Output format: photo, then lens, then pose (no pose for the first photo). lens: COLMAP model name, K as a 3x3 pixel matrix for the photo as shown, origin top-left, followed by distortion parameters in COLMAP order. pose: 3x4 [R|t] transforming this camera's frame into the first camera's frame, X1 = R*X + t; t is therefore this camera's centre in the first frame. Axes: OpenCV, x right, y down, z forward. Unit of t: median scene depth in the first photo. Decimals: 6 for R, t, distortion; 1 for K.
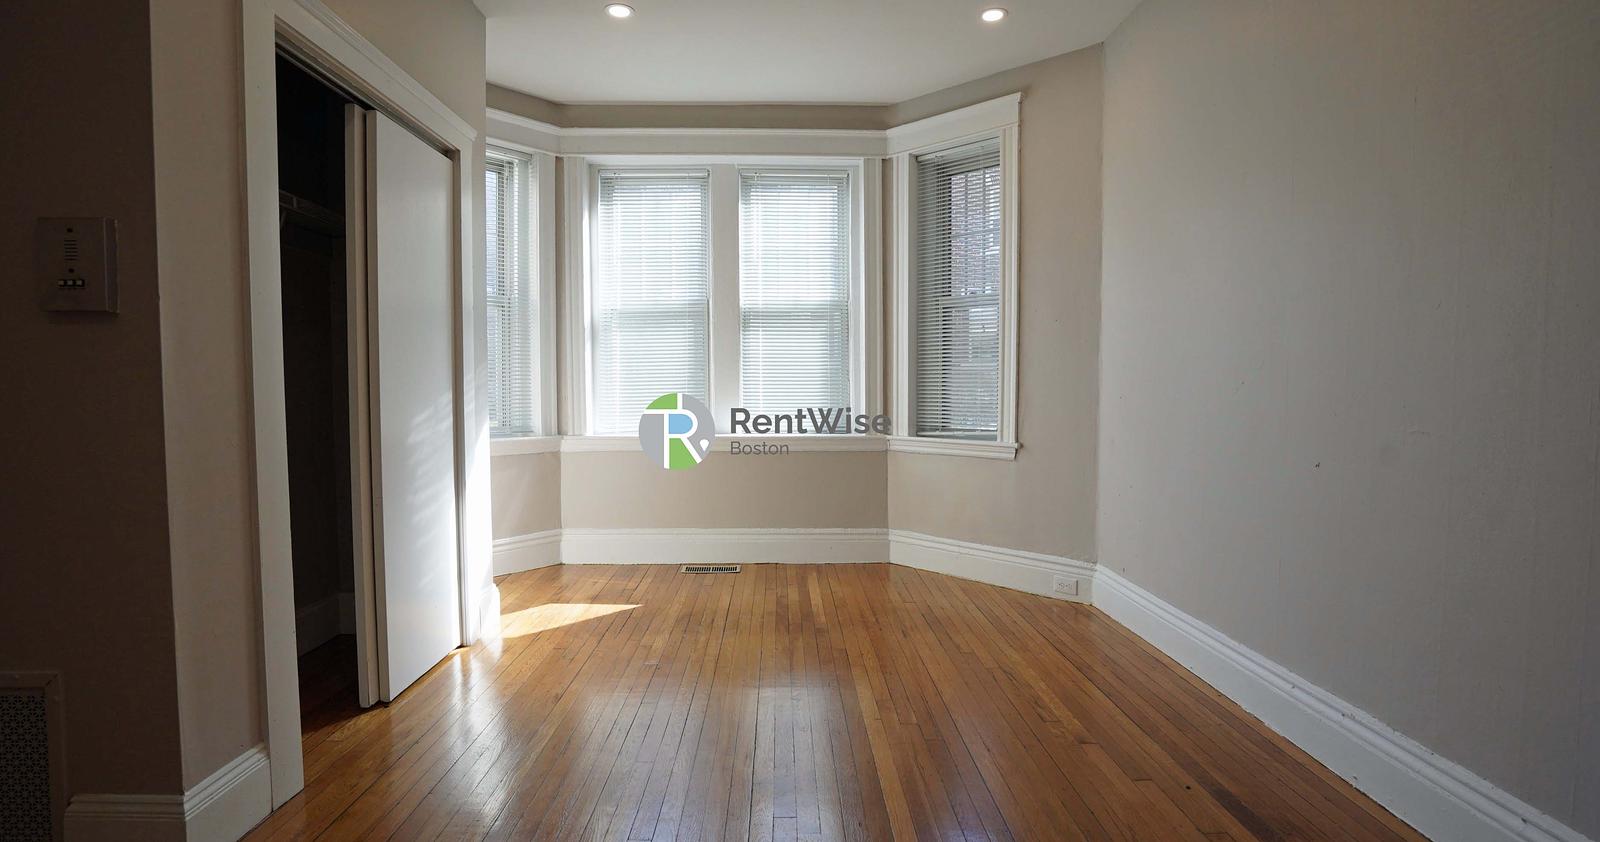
lens RADIAL K [[796.8, 0, 800.0], [0, 796.8, 421.0], [0, 0, 1]] dist [-0.037504, 0.001590]
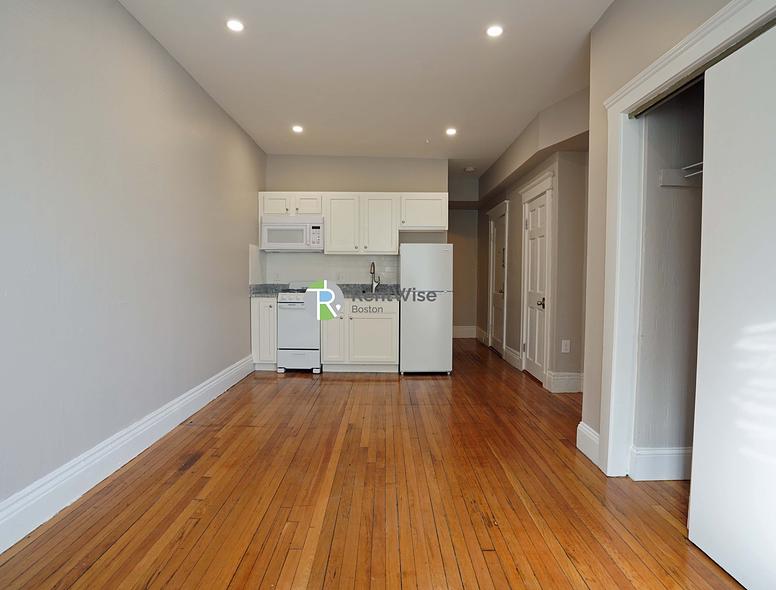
lens RADIAL K [[421.0, 0, 388.0], [0, 421.0, 295.0], [0, 0, 1]] dist [-0.036229, 0.000573]
pose [[-0.999769, -0.004351, 0.021067, -0.052338], [-0.002360, 0.995602, 0.093657, -0.106801], [-0.021381, 0.093586, -0.995382, 1.838845]]
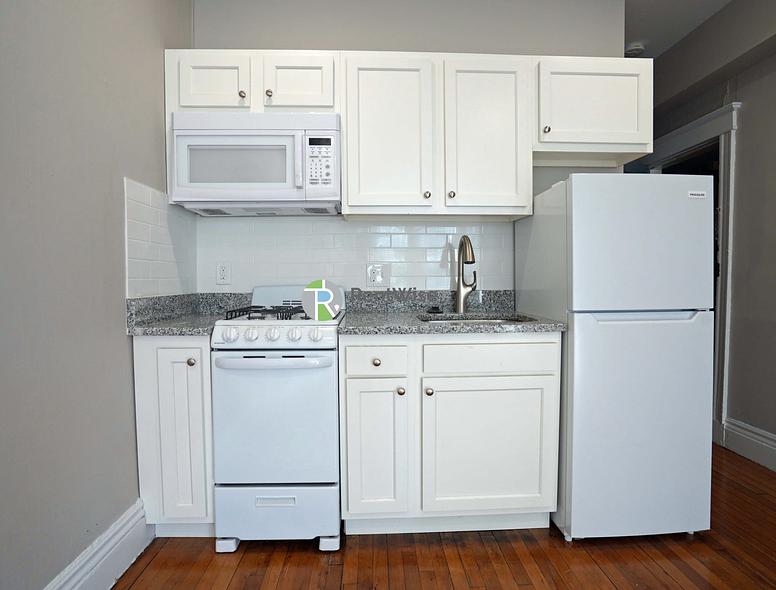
lens RADIAL K [[421.0, 0, 388.0], [0, 421.0, 295.0], [0, 0, 1]] dist [-0.036229, 0.000573]
pose [[-0.999843, 0.009918, -0.014665, 0.236647], [0.008577, 0.996006, 0.088873, -0.029599], [0.015488, 0.088733, -0.995935, 0.544168]]
